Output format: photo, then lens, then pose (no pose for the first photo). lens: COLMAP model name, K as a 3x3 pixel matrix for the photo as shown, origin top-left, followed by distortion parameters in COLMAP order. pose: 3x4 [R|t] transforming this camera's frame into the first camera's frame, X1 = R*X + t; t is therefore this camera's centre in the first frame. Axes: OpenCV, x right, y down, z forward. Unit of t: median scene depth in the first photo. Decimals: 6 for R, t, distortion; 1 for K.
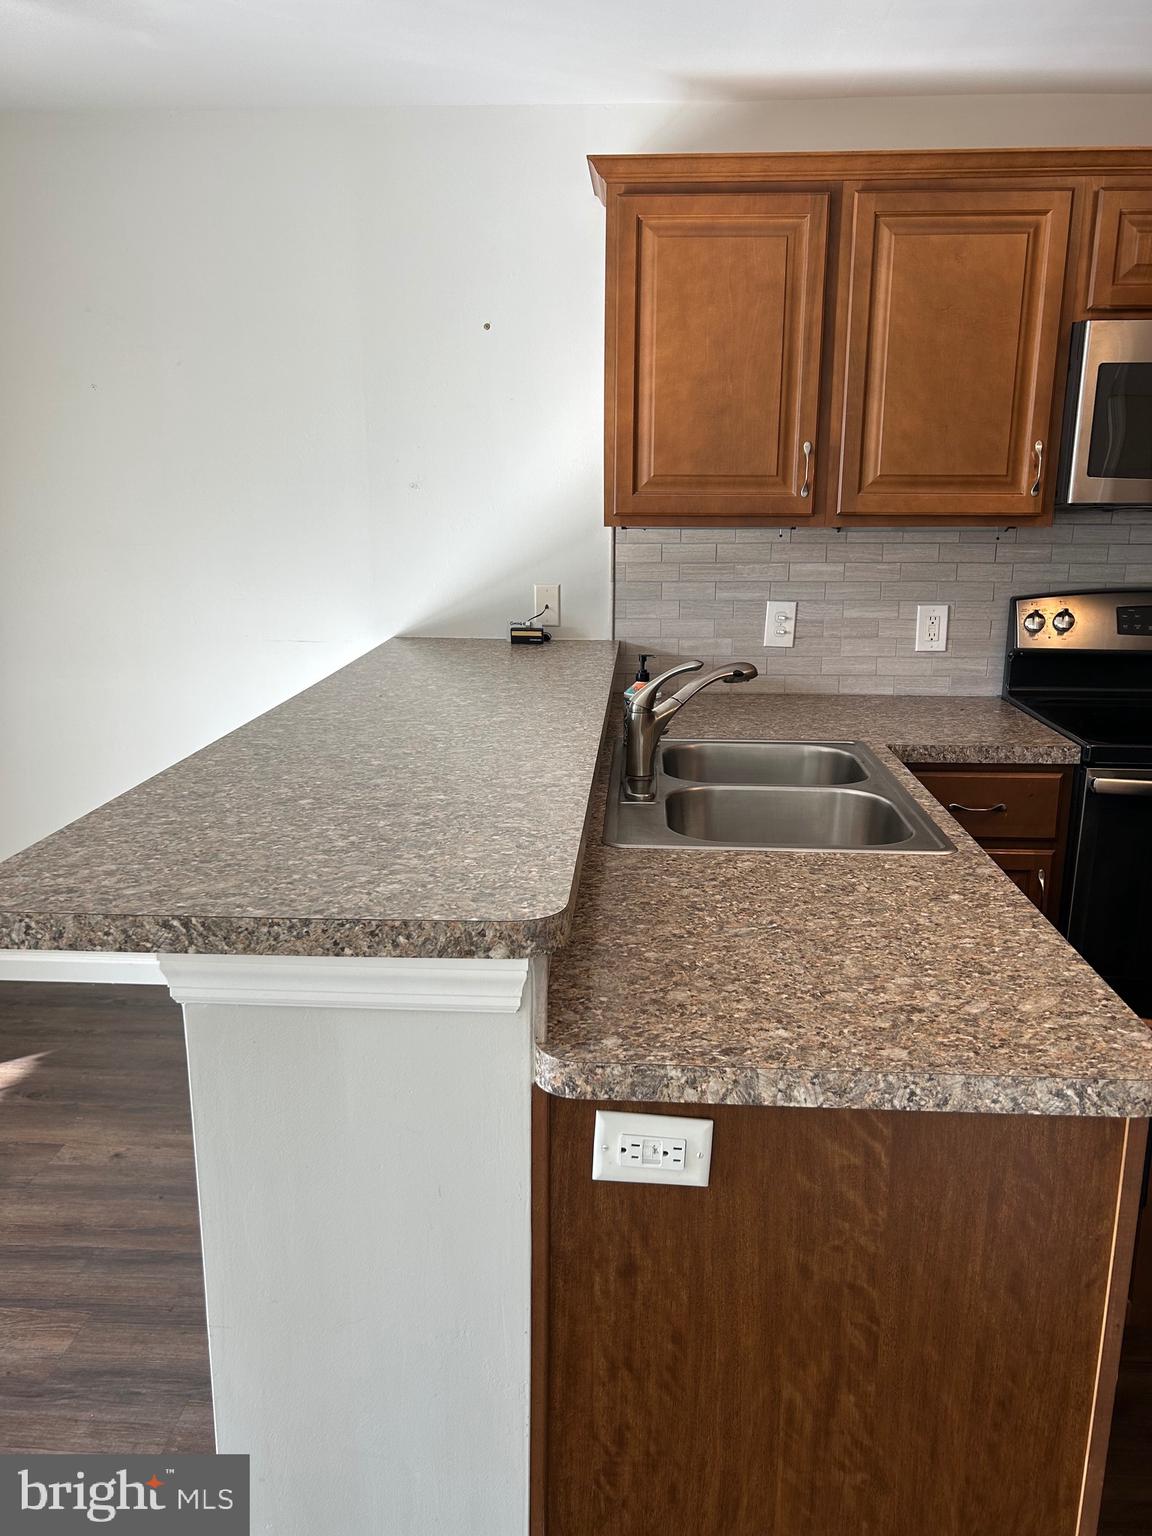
lens RADIAL K [[1162.2, 0, 584.5], [0, 1162.2, 763.5], [0, 0, 1]] dist [0.042612, -0.044841]
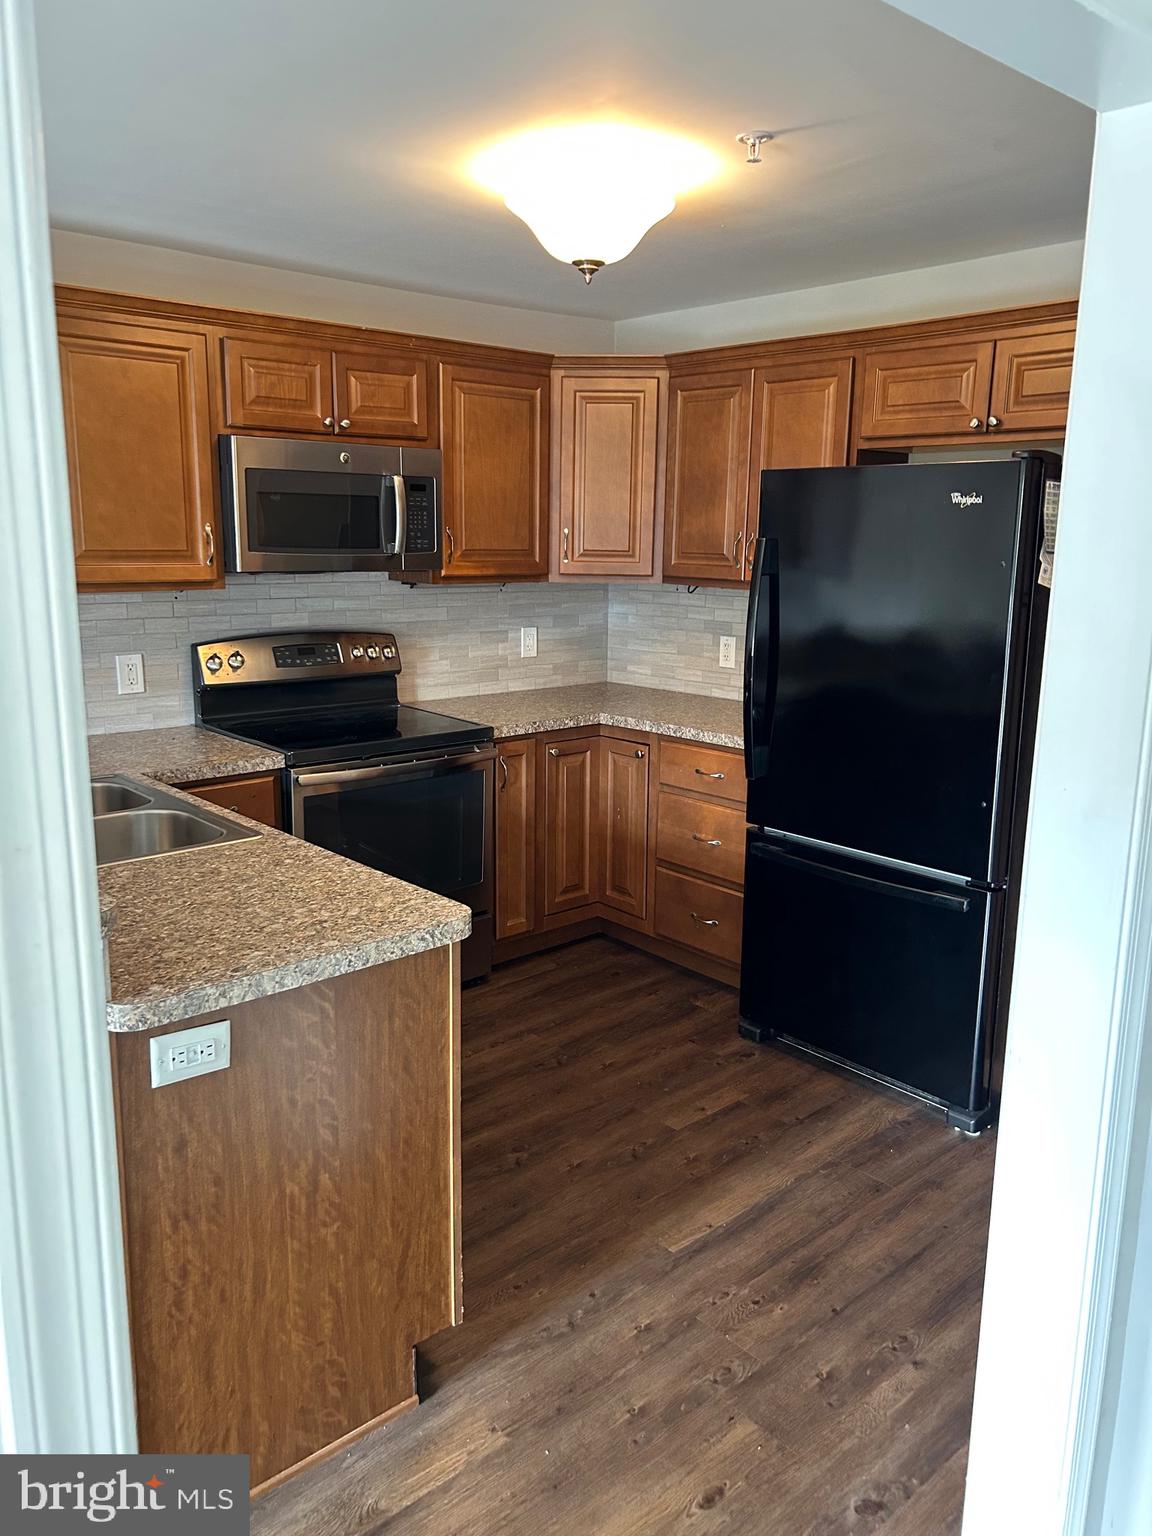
lens RADIAL K [[1162.2, 0, 571.9], [0, 1162.2, 766.5], [0, 0, 1]] dist [0.042612, -0.044841]
pose [[0.710996, -0.137803, 0.689561, -0.536090], [0.152234, 0.987519, 0.040382, -0.008815], [-0.686520, 0.076263, 0.723100, -0.388535]]
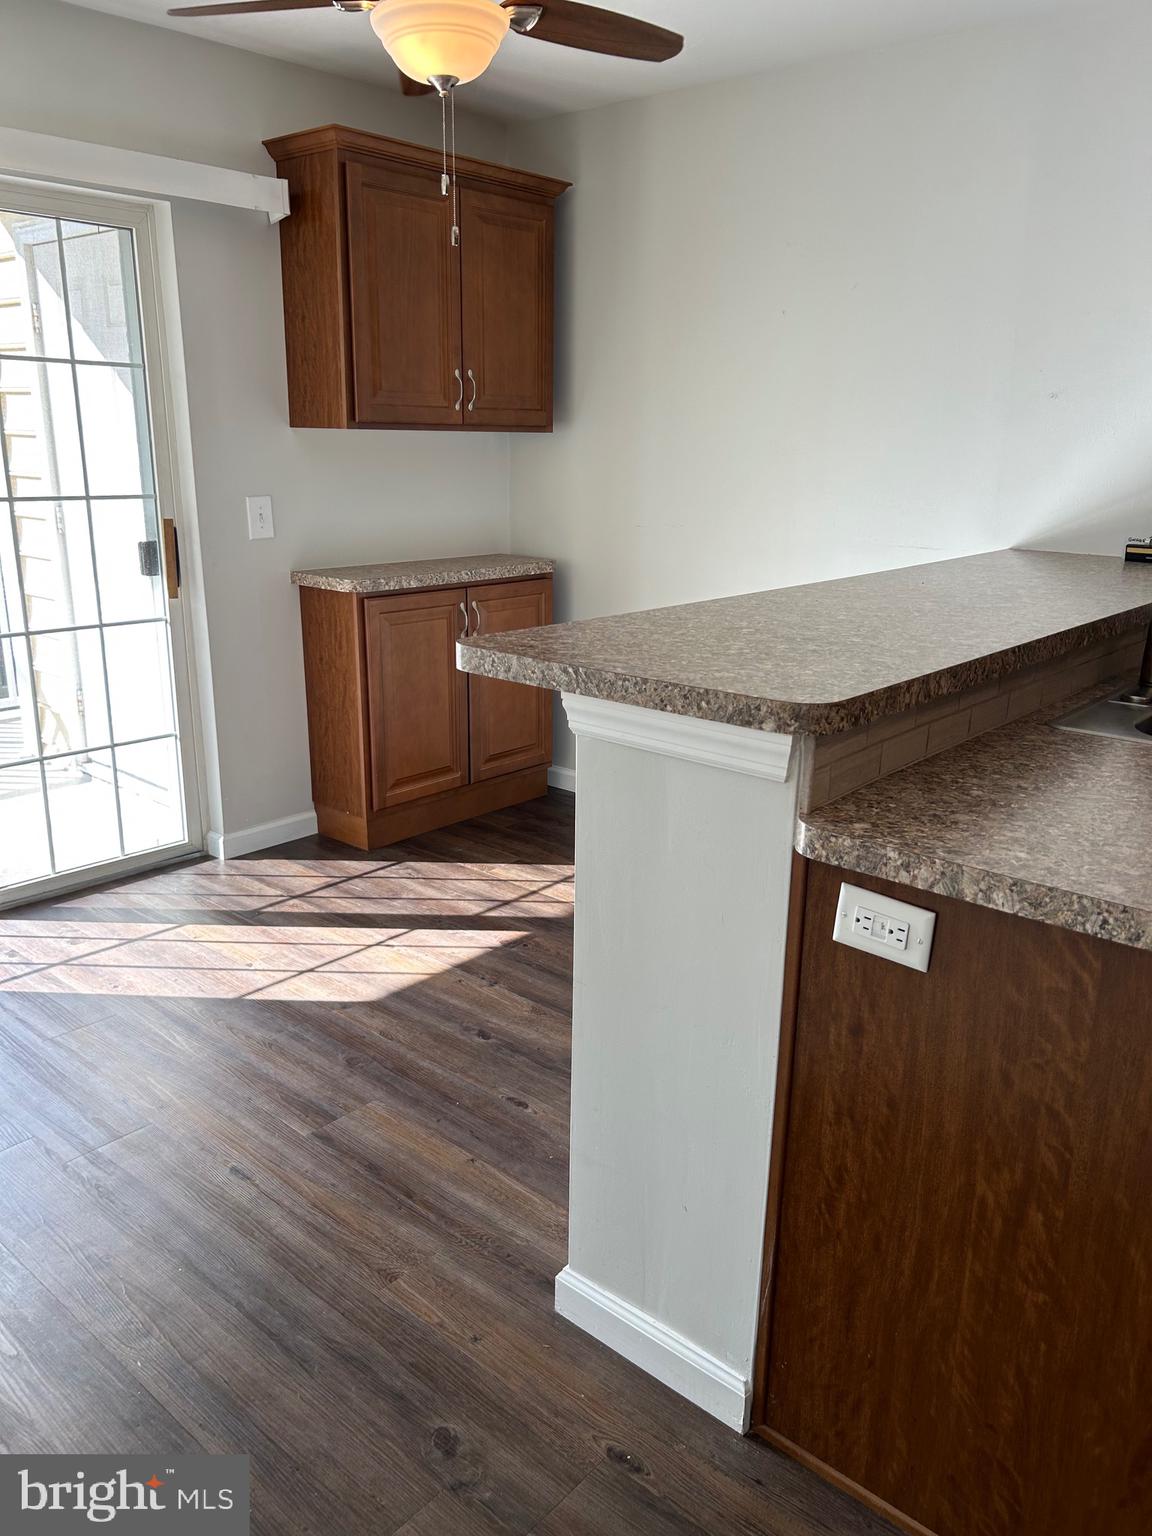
lens RADIAL K [[1162.2, 0, 561.3], [0, 1162.2, 769.7], [0, 0, 1]] dist [0.042612, -0.044841]
pose [[0.781263, 0.175939, -0.598893, 0.449449], [-0.150685, 0.984238, 0.092574, 0.114701], [0.605741, 0.017920, 0.795460, -0.100489]]
